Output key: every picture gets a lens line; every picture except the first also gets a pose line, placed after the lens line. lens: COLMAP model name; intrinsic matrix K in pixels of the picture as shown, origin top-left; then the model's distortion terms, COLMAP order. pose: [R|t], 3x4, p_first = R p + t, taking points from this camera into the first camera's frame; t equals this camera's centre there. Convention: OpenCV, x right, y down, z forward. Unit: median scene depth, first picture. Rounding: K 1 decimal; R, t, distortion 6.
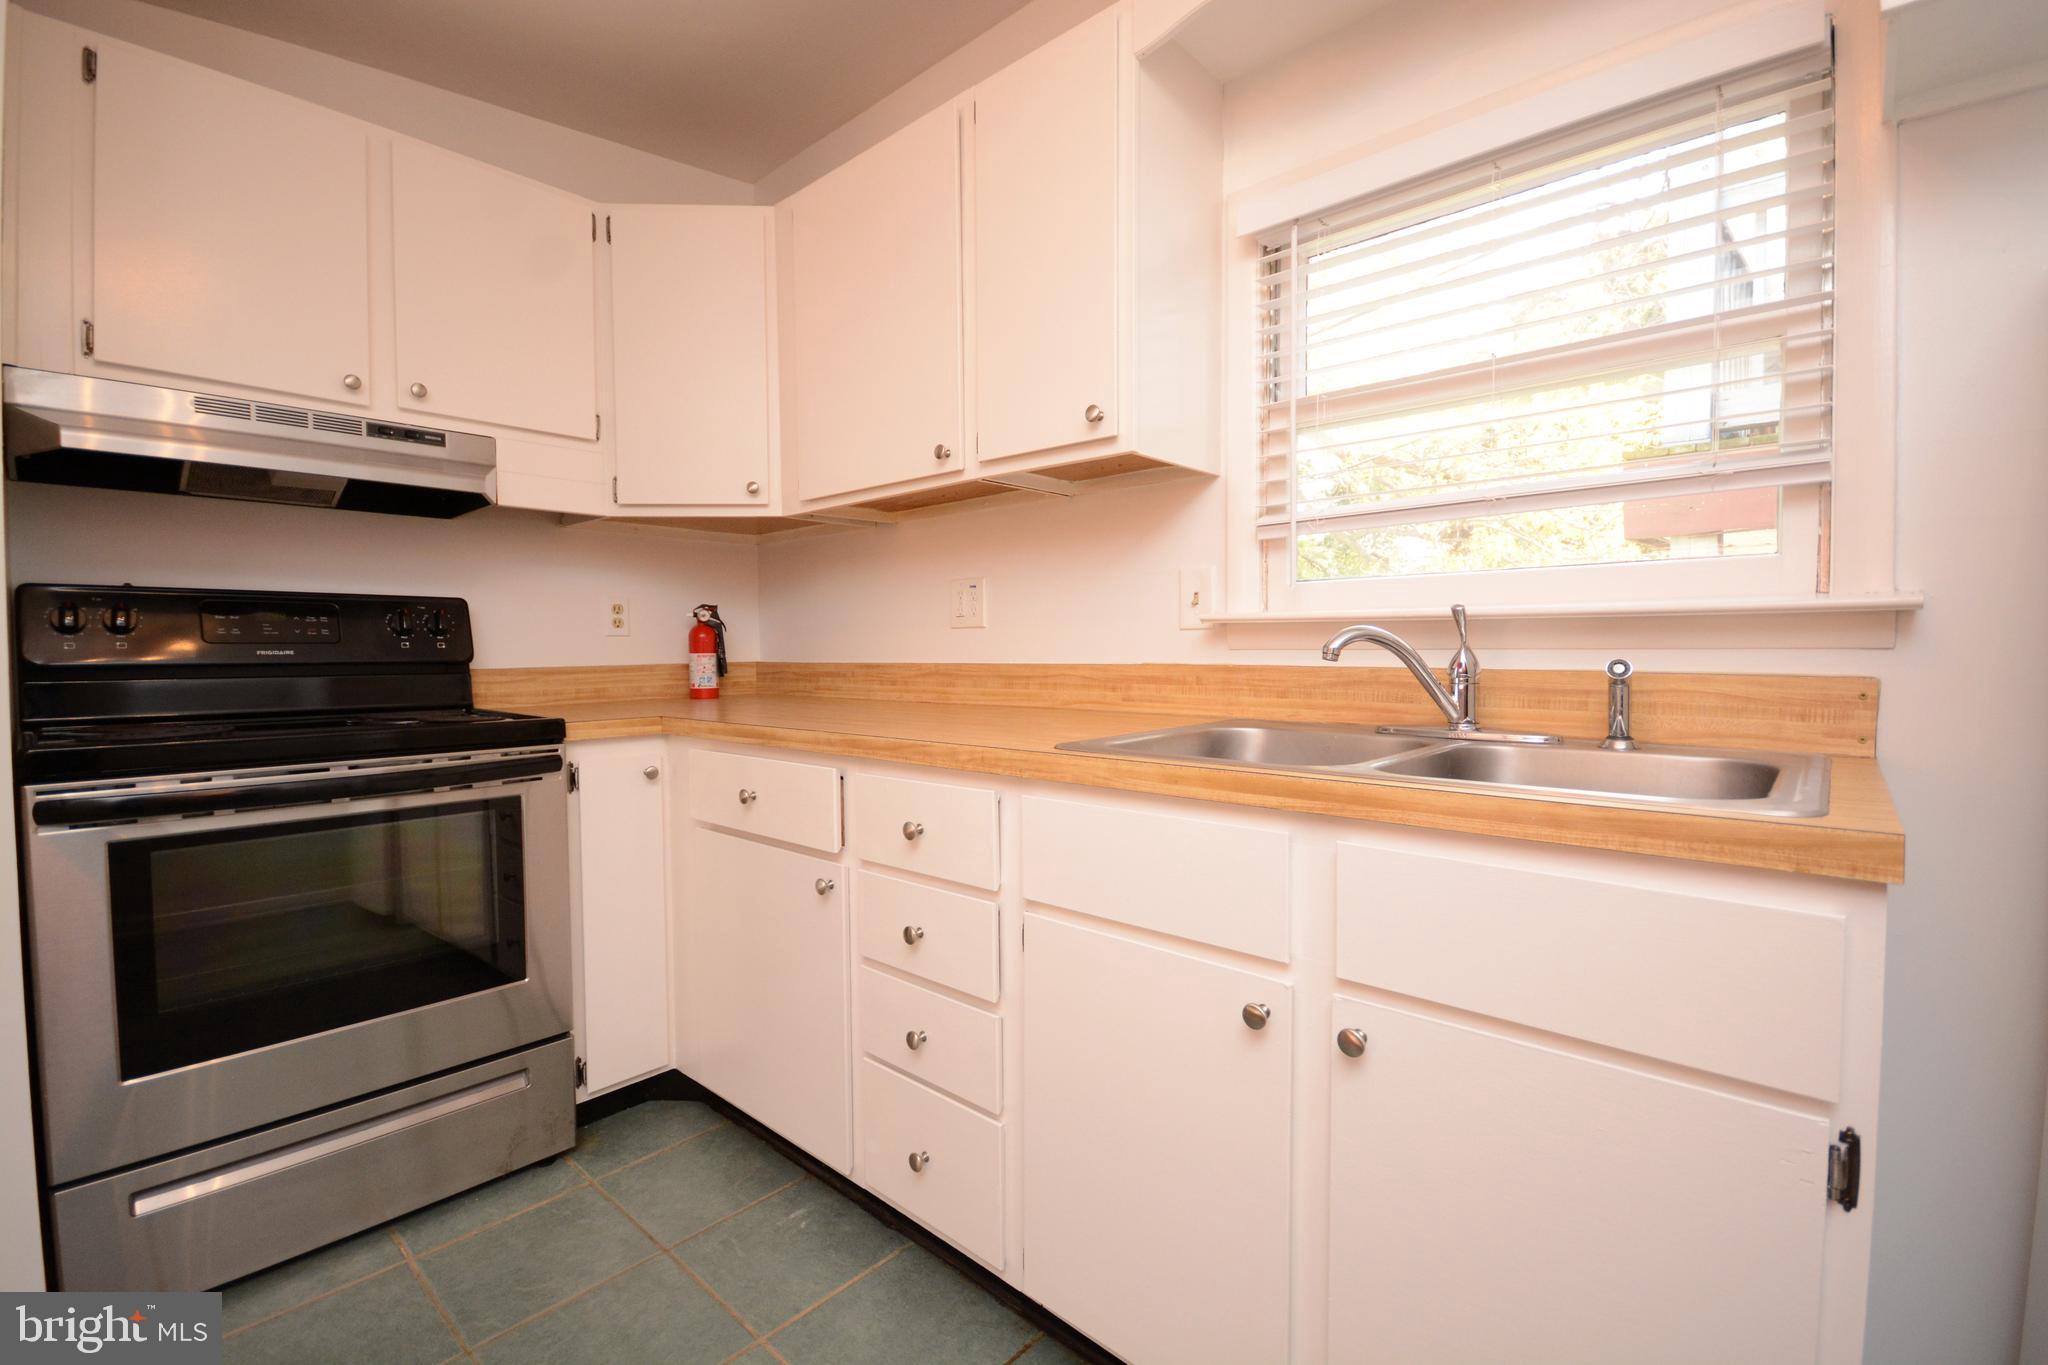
lens RADIAL K [[898.2, 0, 1024.0], [0, 898.2, 682.5], [0, 0, 1]] dist [-0.002569, -0.000673]
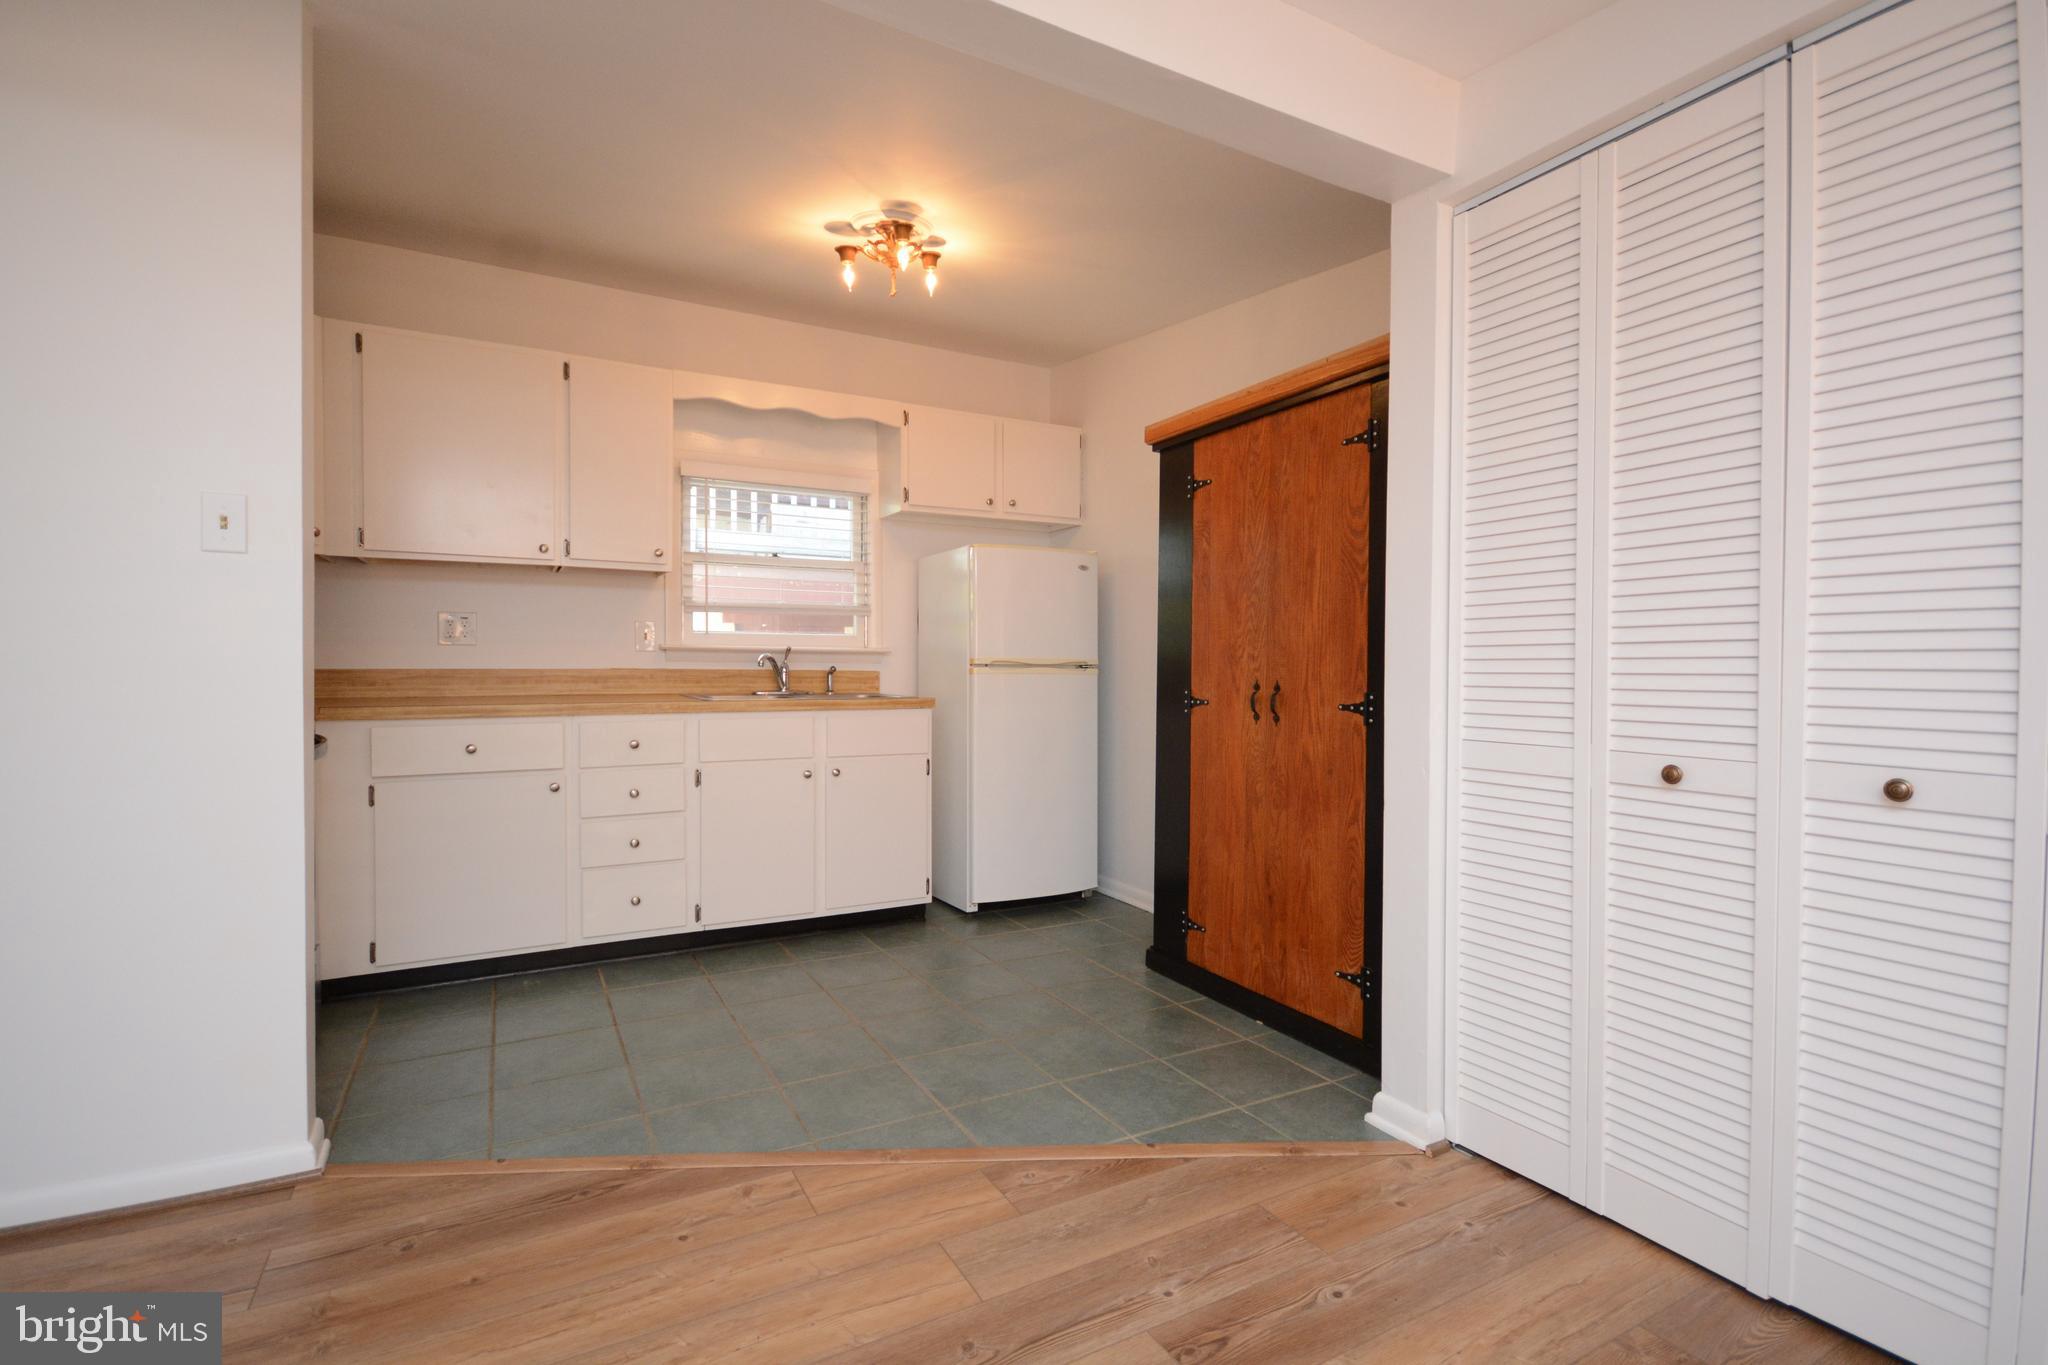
lens RADIAL K [[935.3, 0, 1024.0], [0, 935.3, 682.5], [0, 0, 1]] dist [-0.000628, 0.000687]
pose [[0.314811, -0.011454, 0.949085, -1.506013], [0.028466, 0.999591, 0.002622, 0.028330], [-0.948728, 0.026191, 0.315008, -0.455530]]
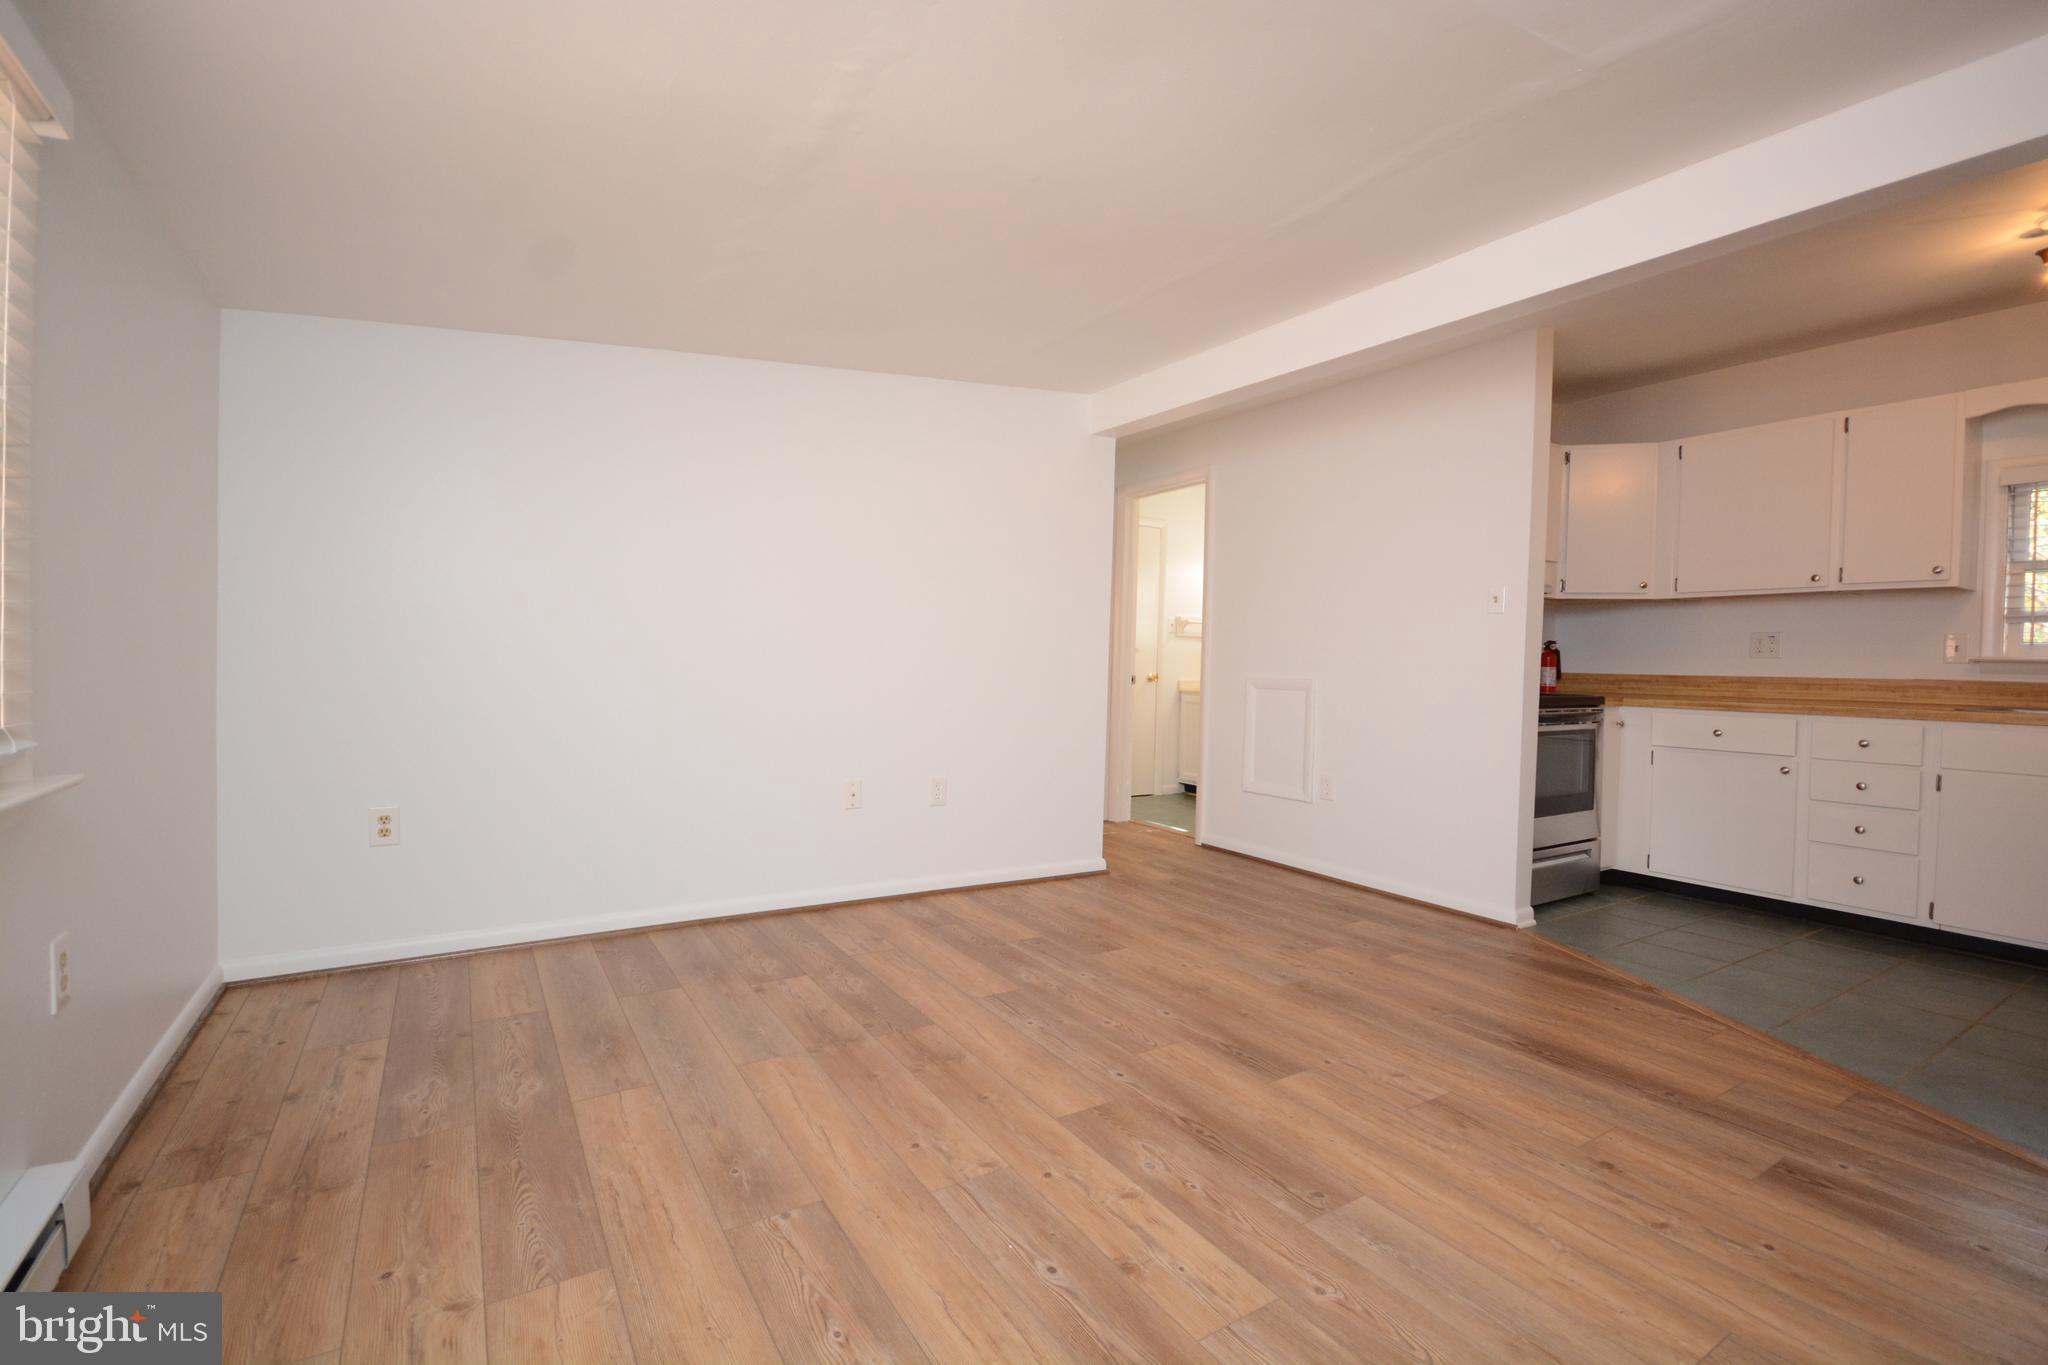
lens RADIAL K [[899.3, 0, 1024.0], [0, 899.3, 682.5], [0, 0, 1]] dist [0.029799, -0.020693]
pose [[0.966272, 0.030450, -0.255719, -1.325393], [-0.033998, 0.999377, -0.009464, 0.076193], [0.255271, 0.017838, 0.966705, -1.542214]]
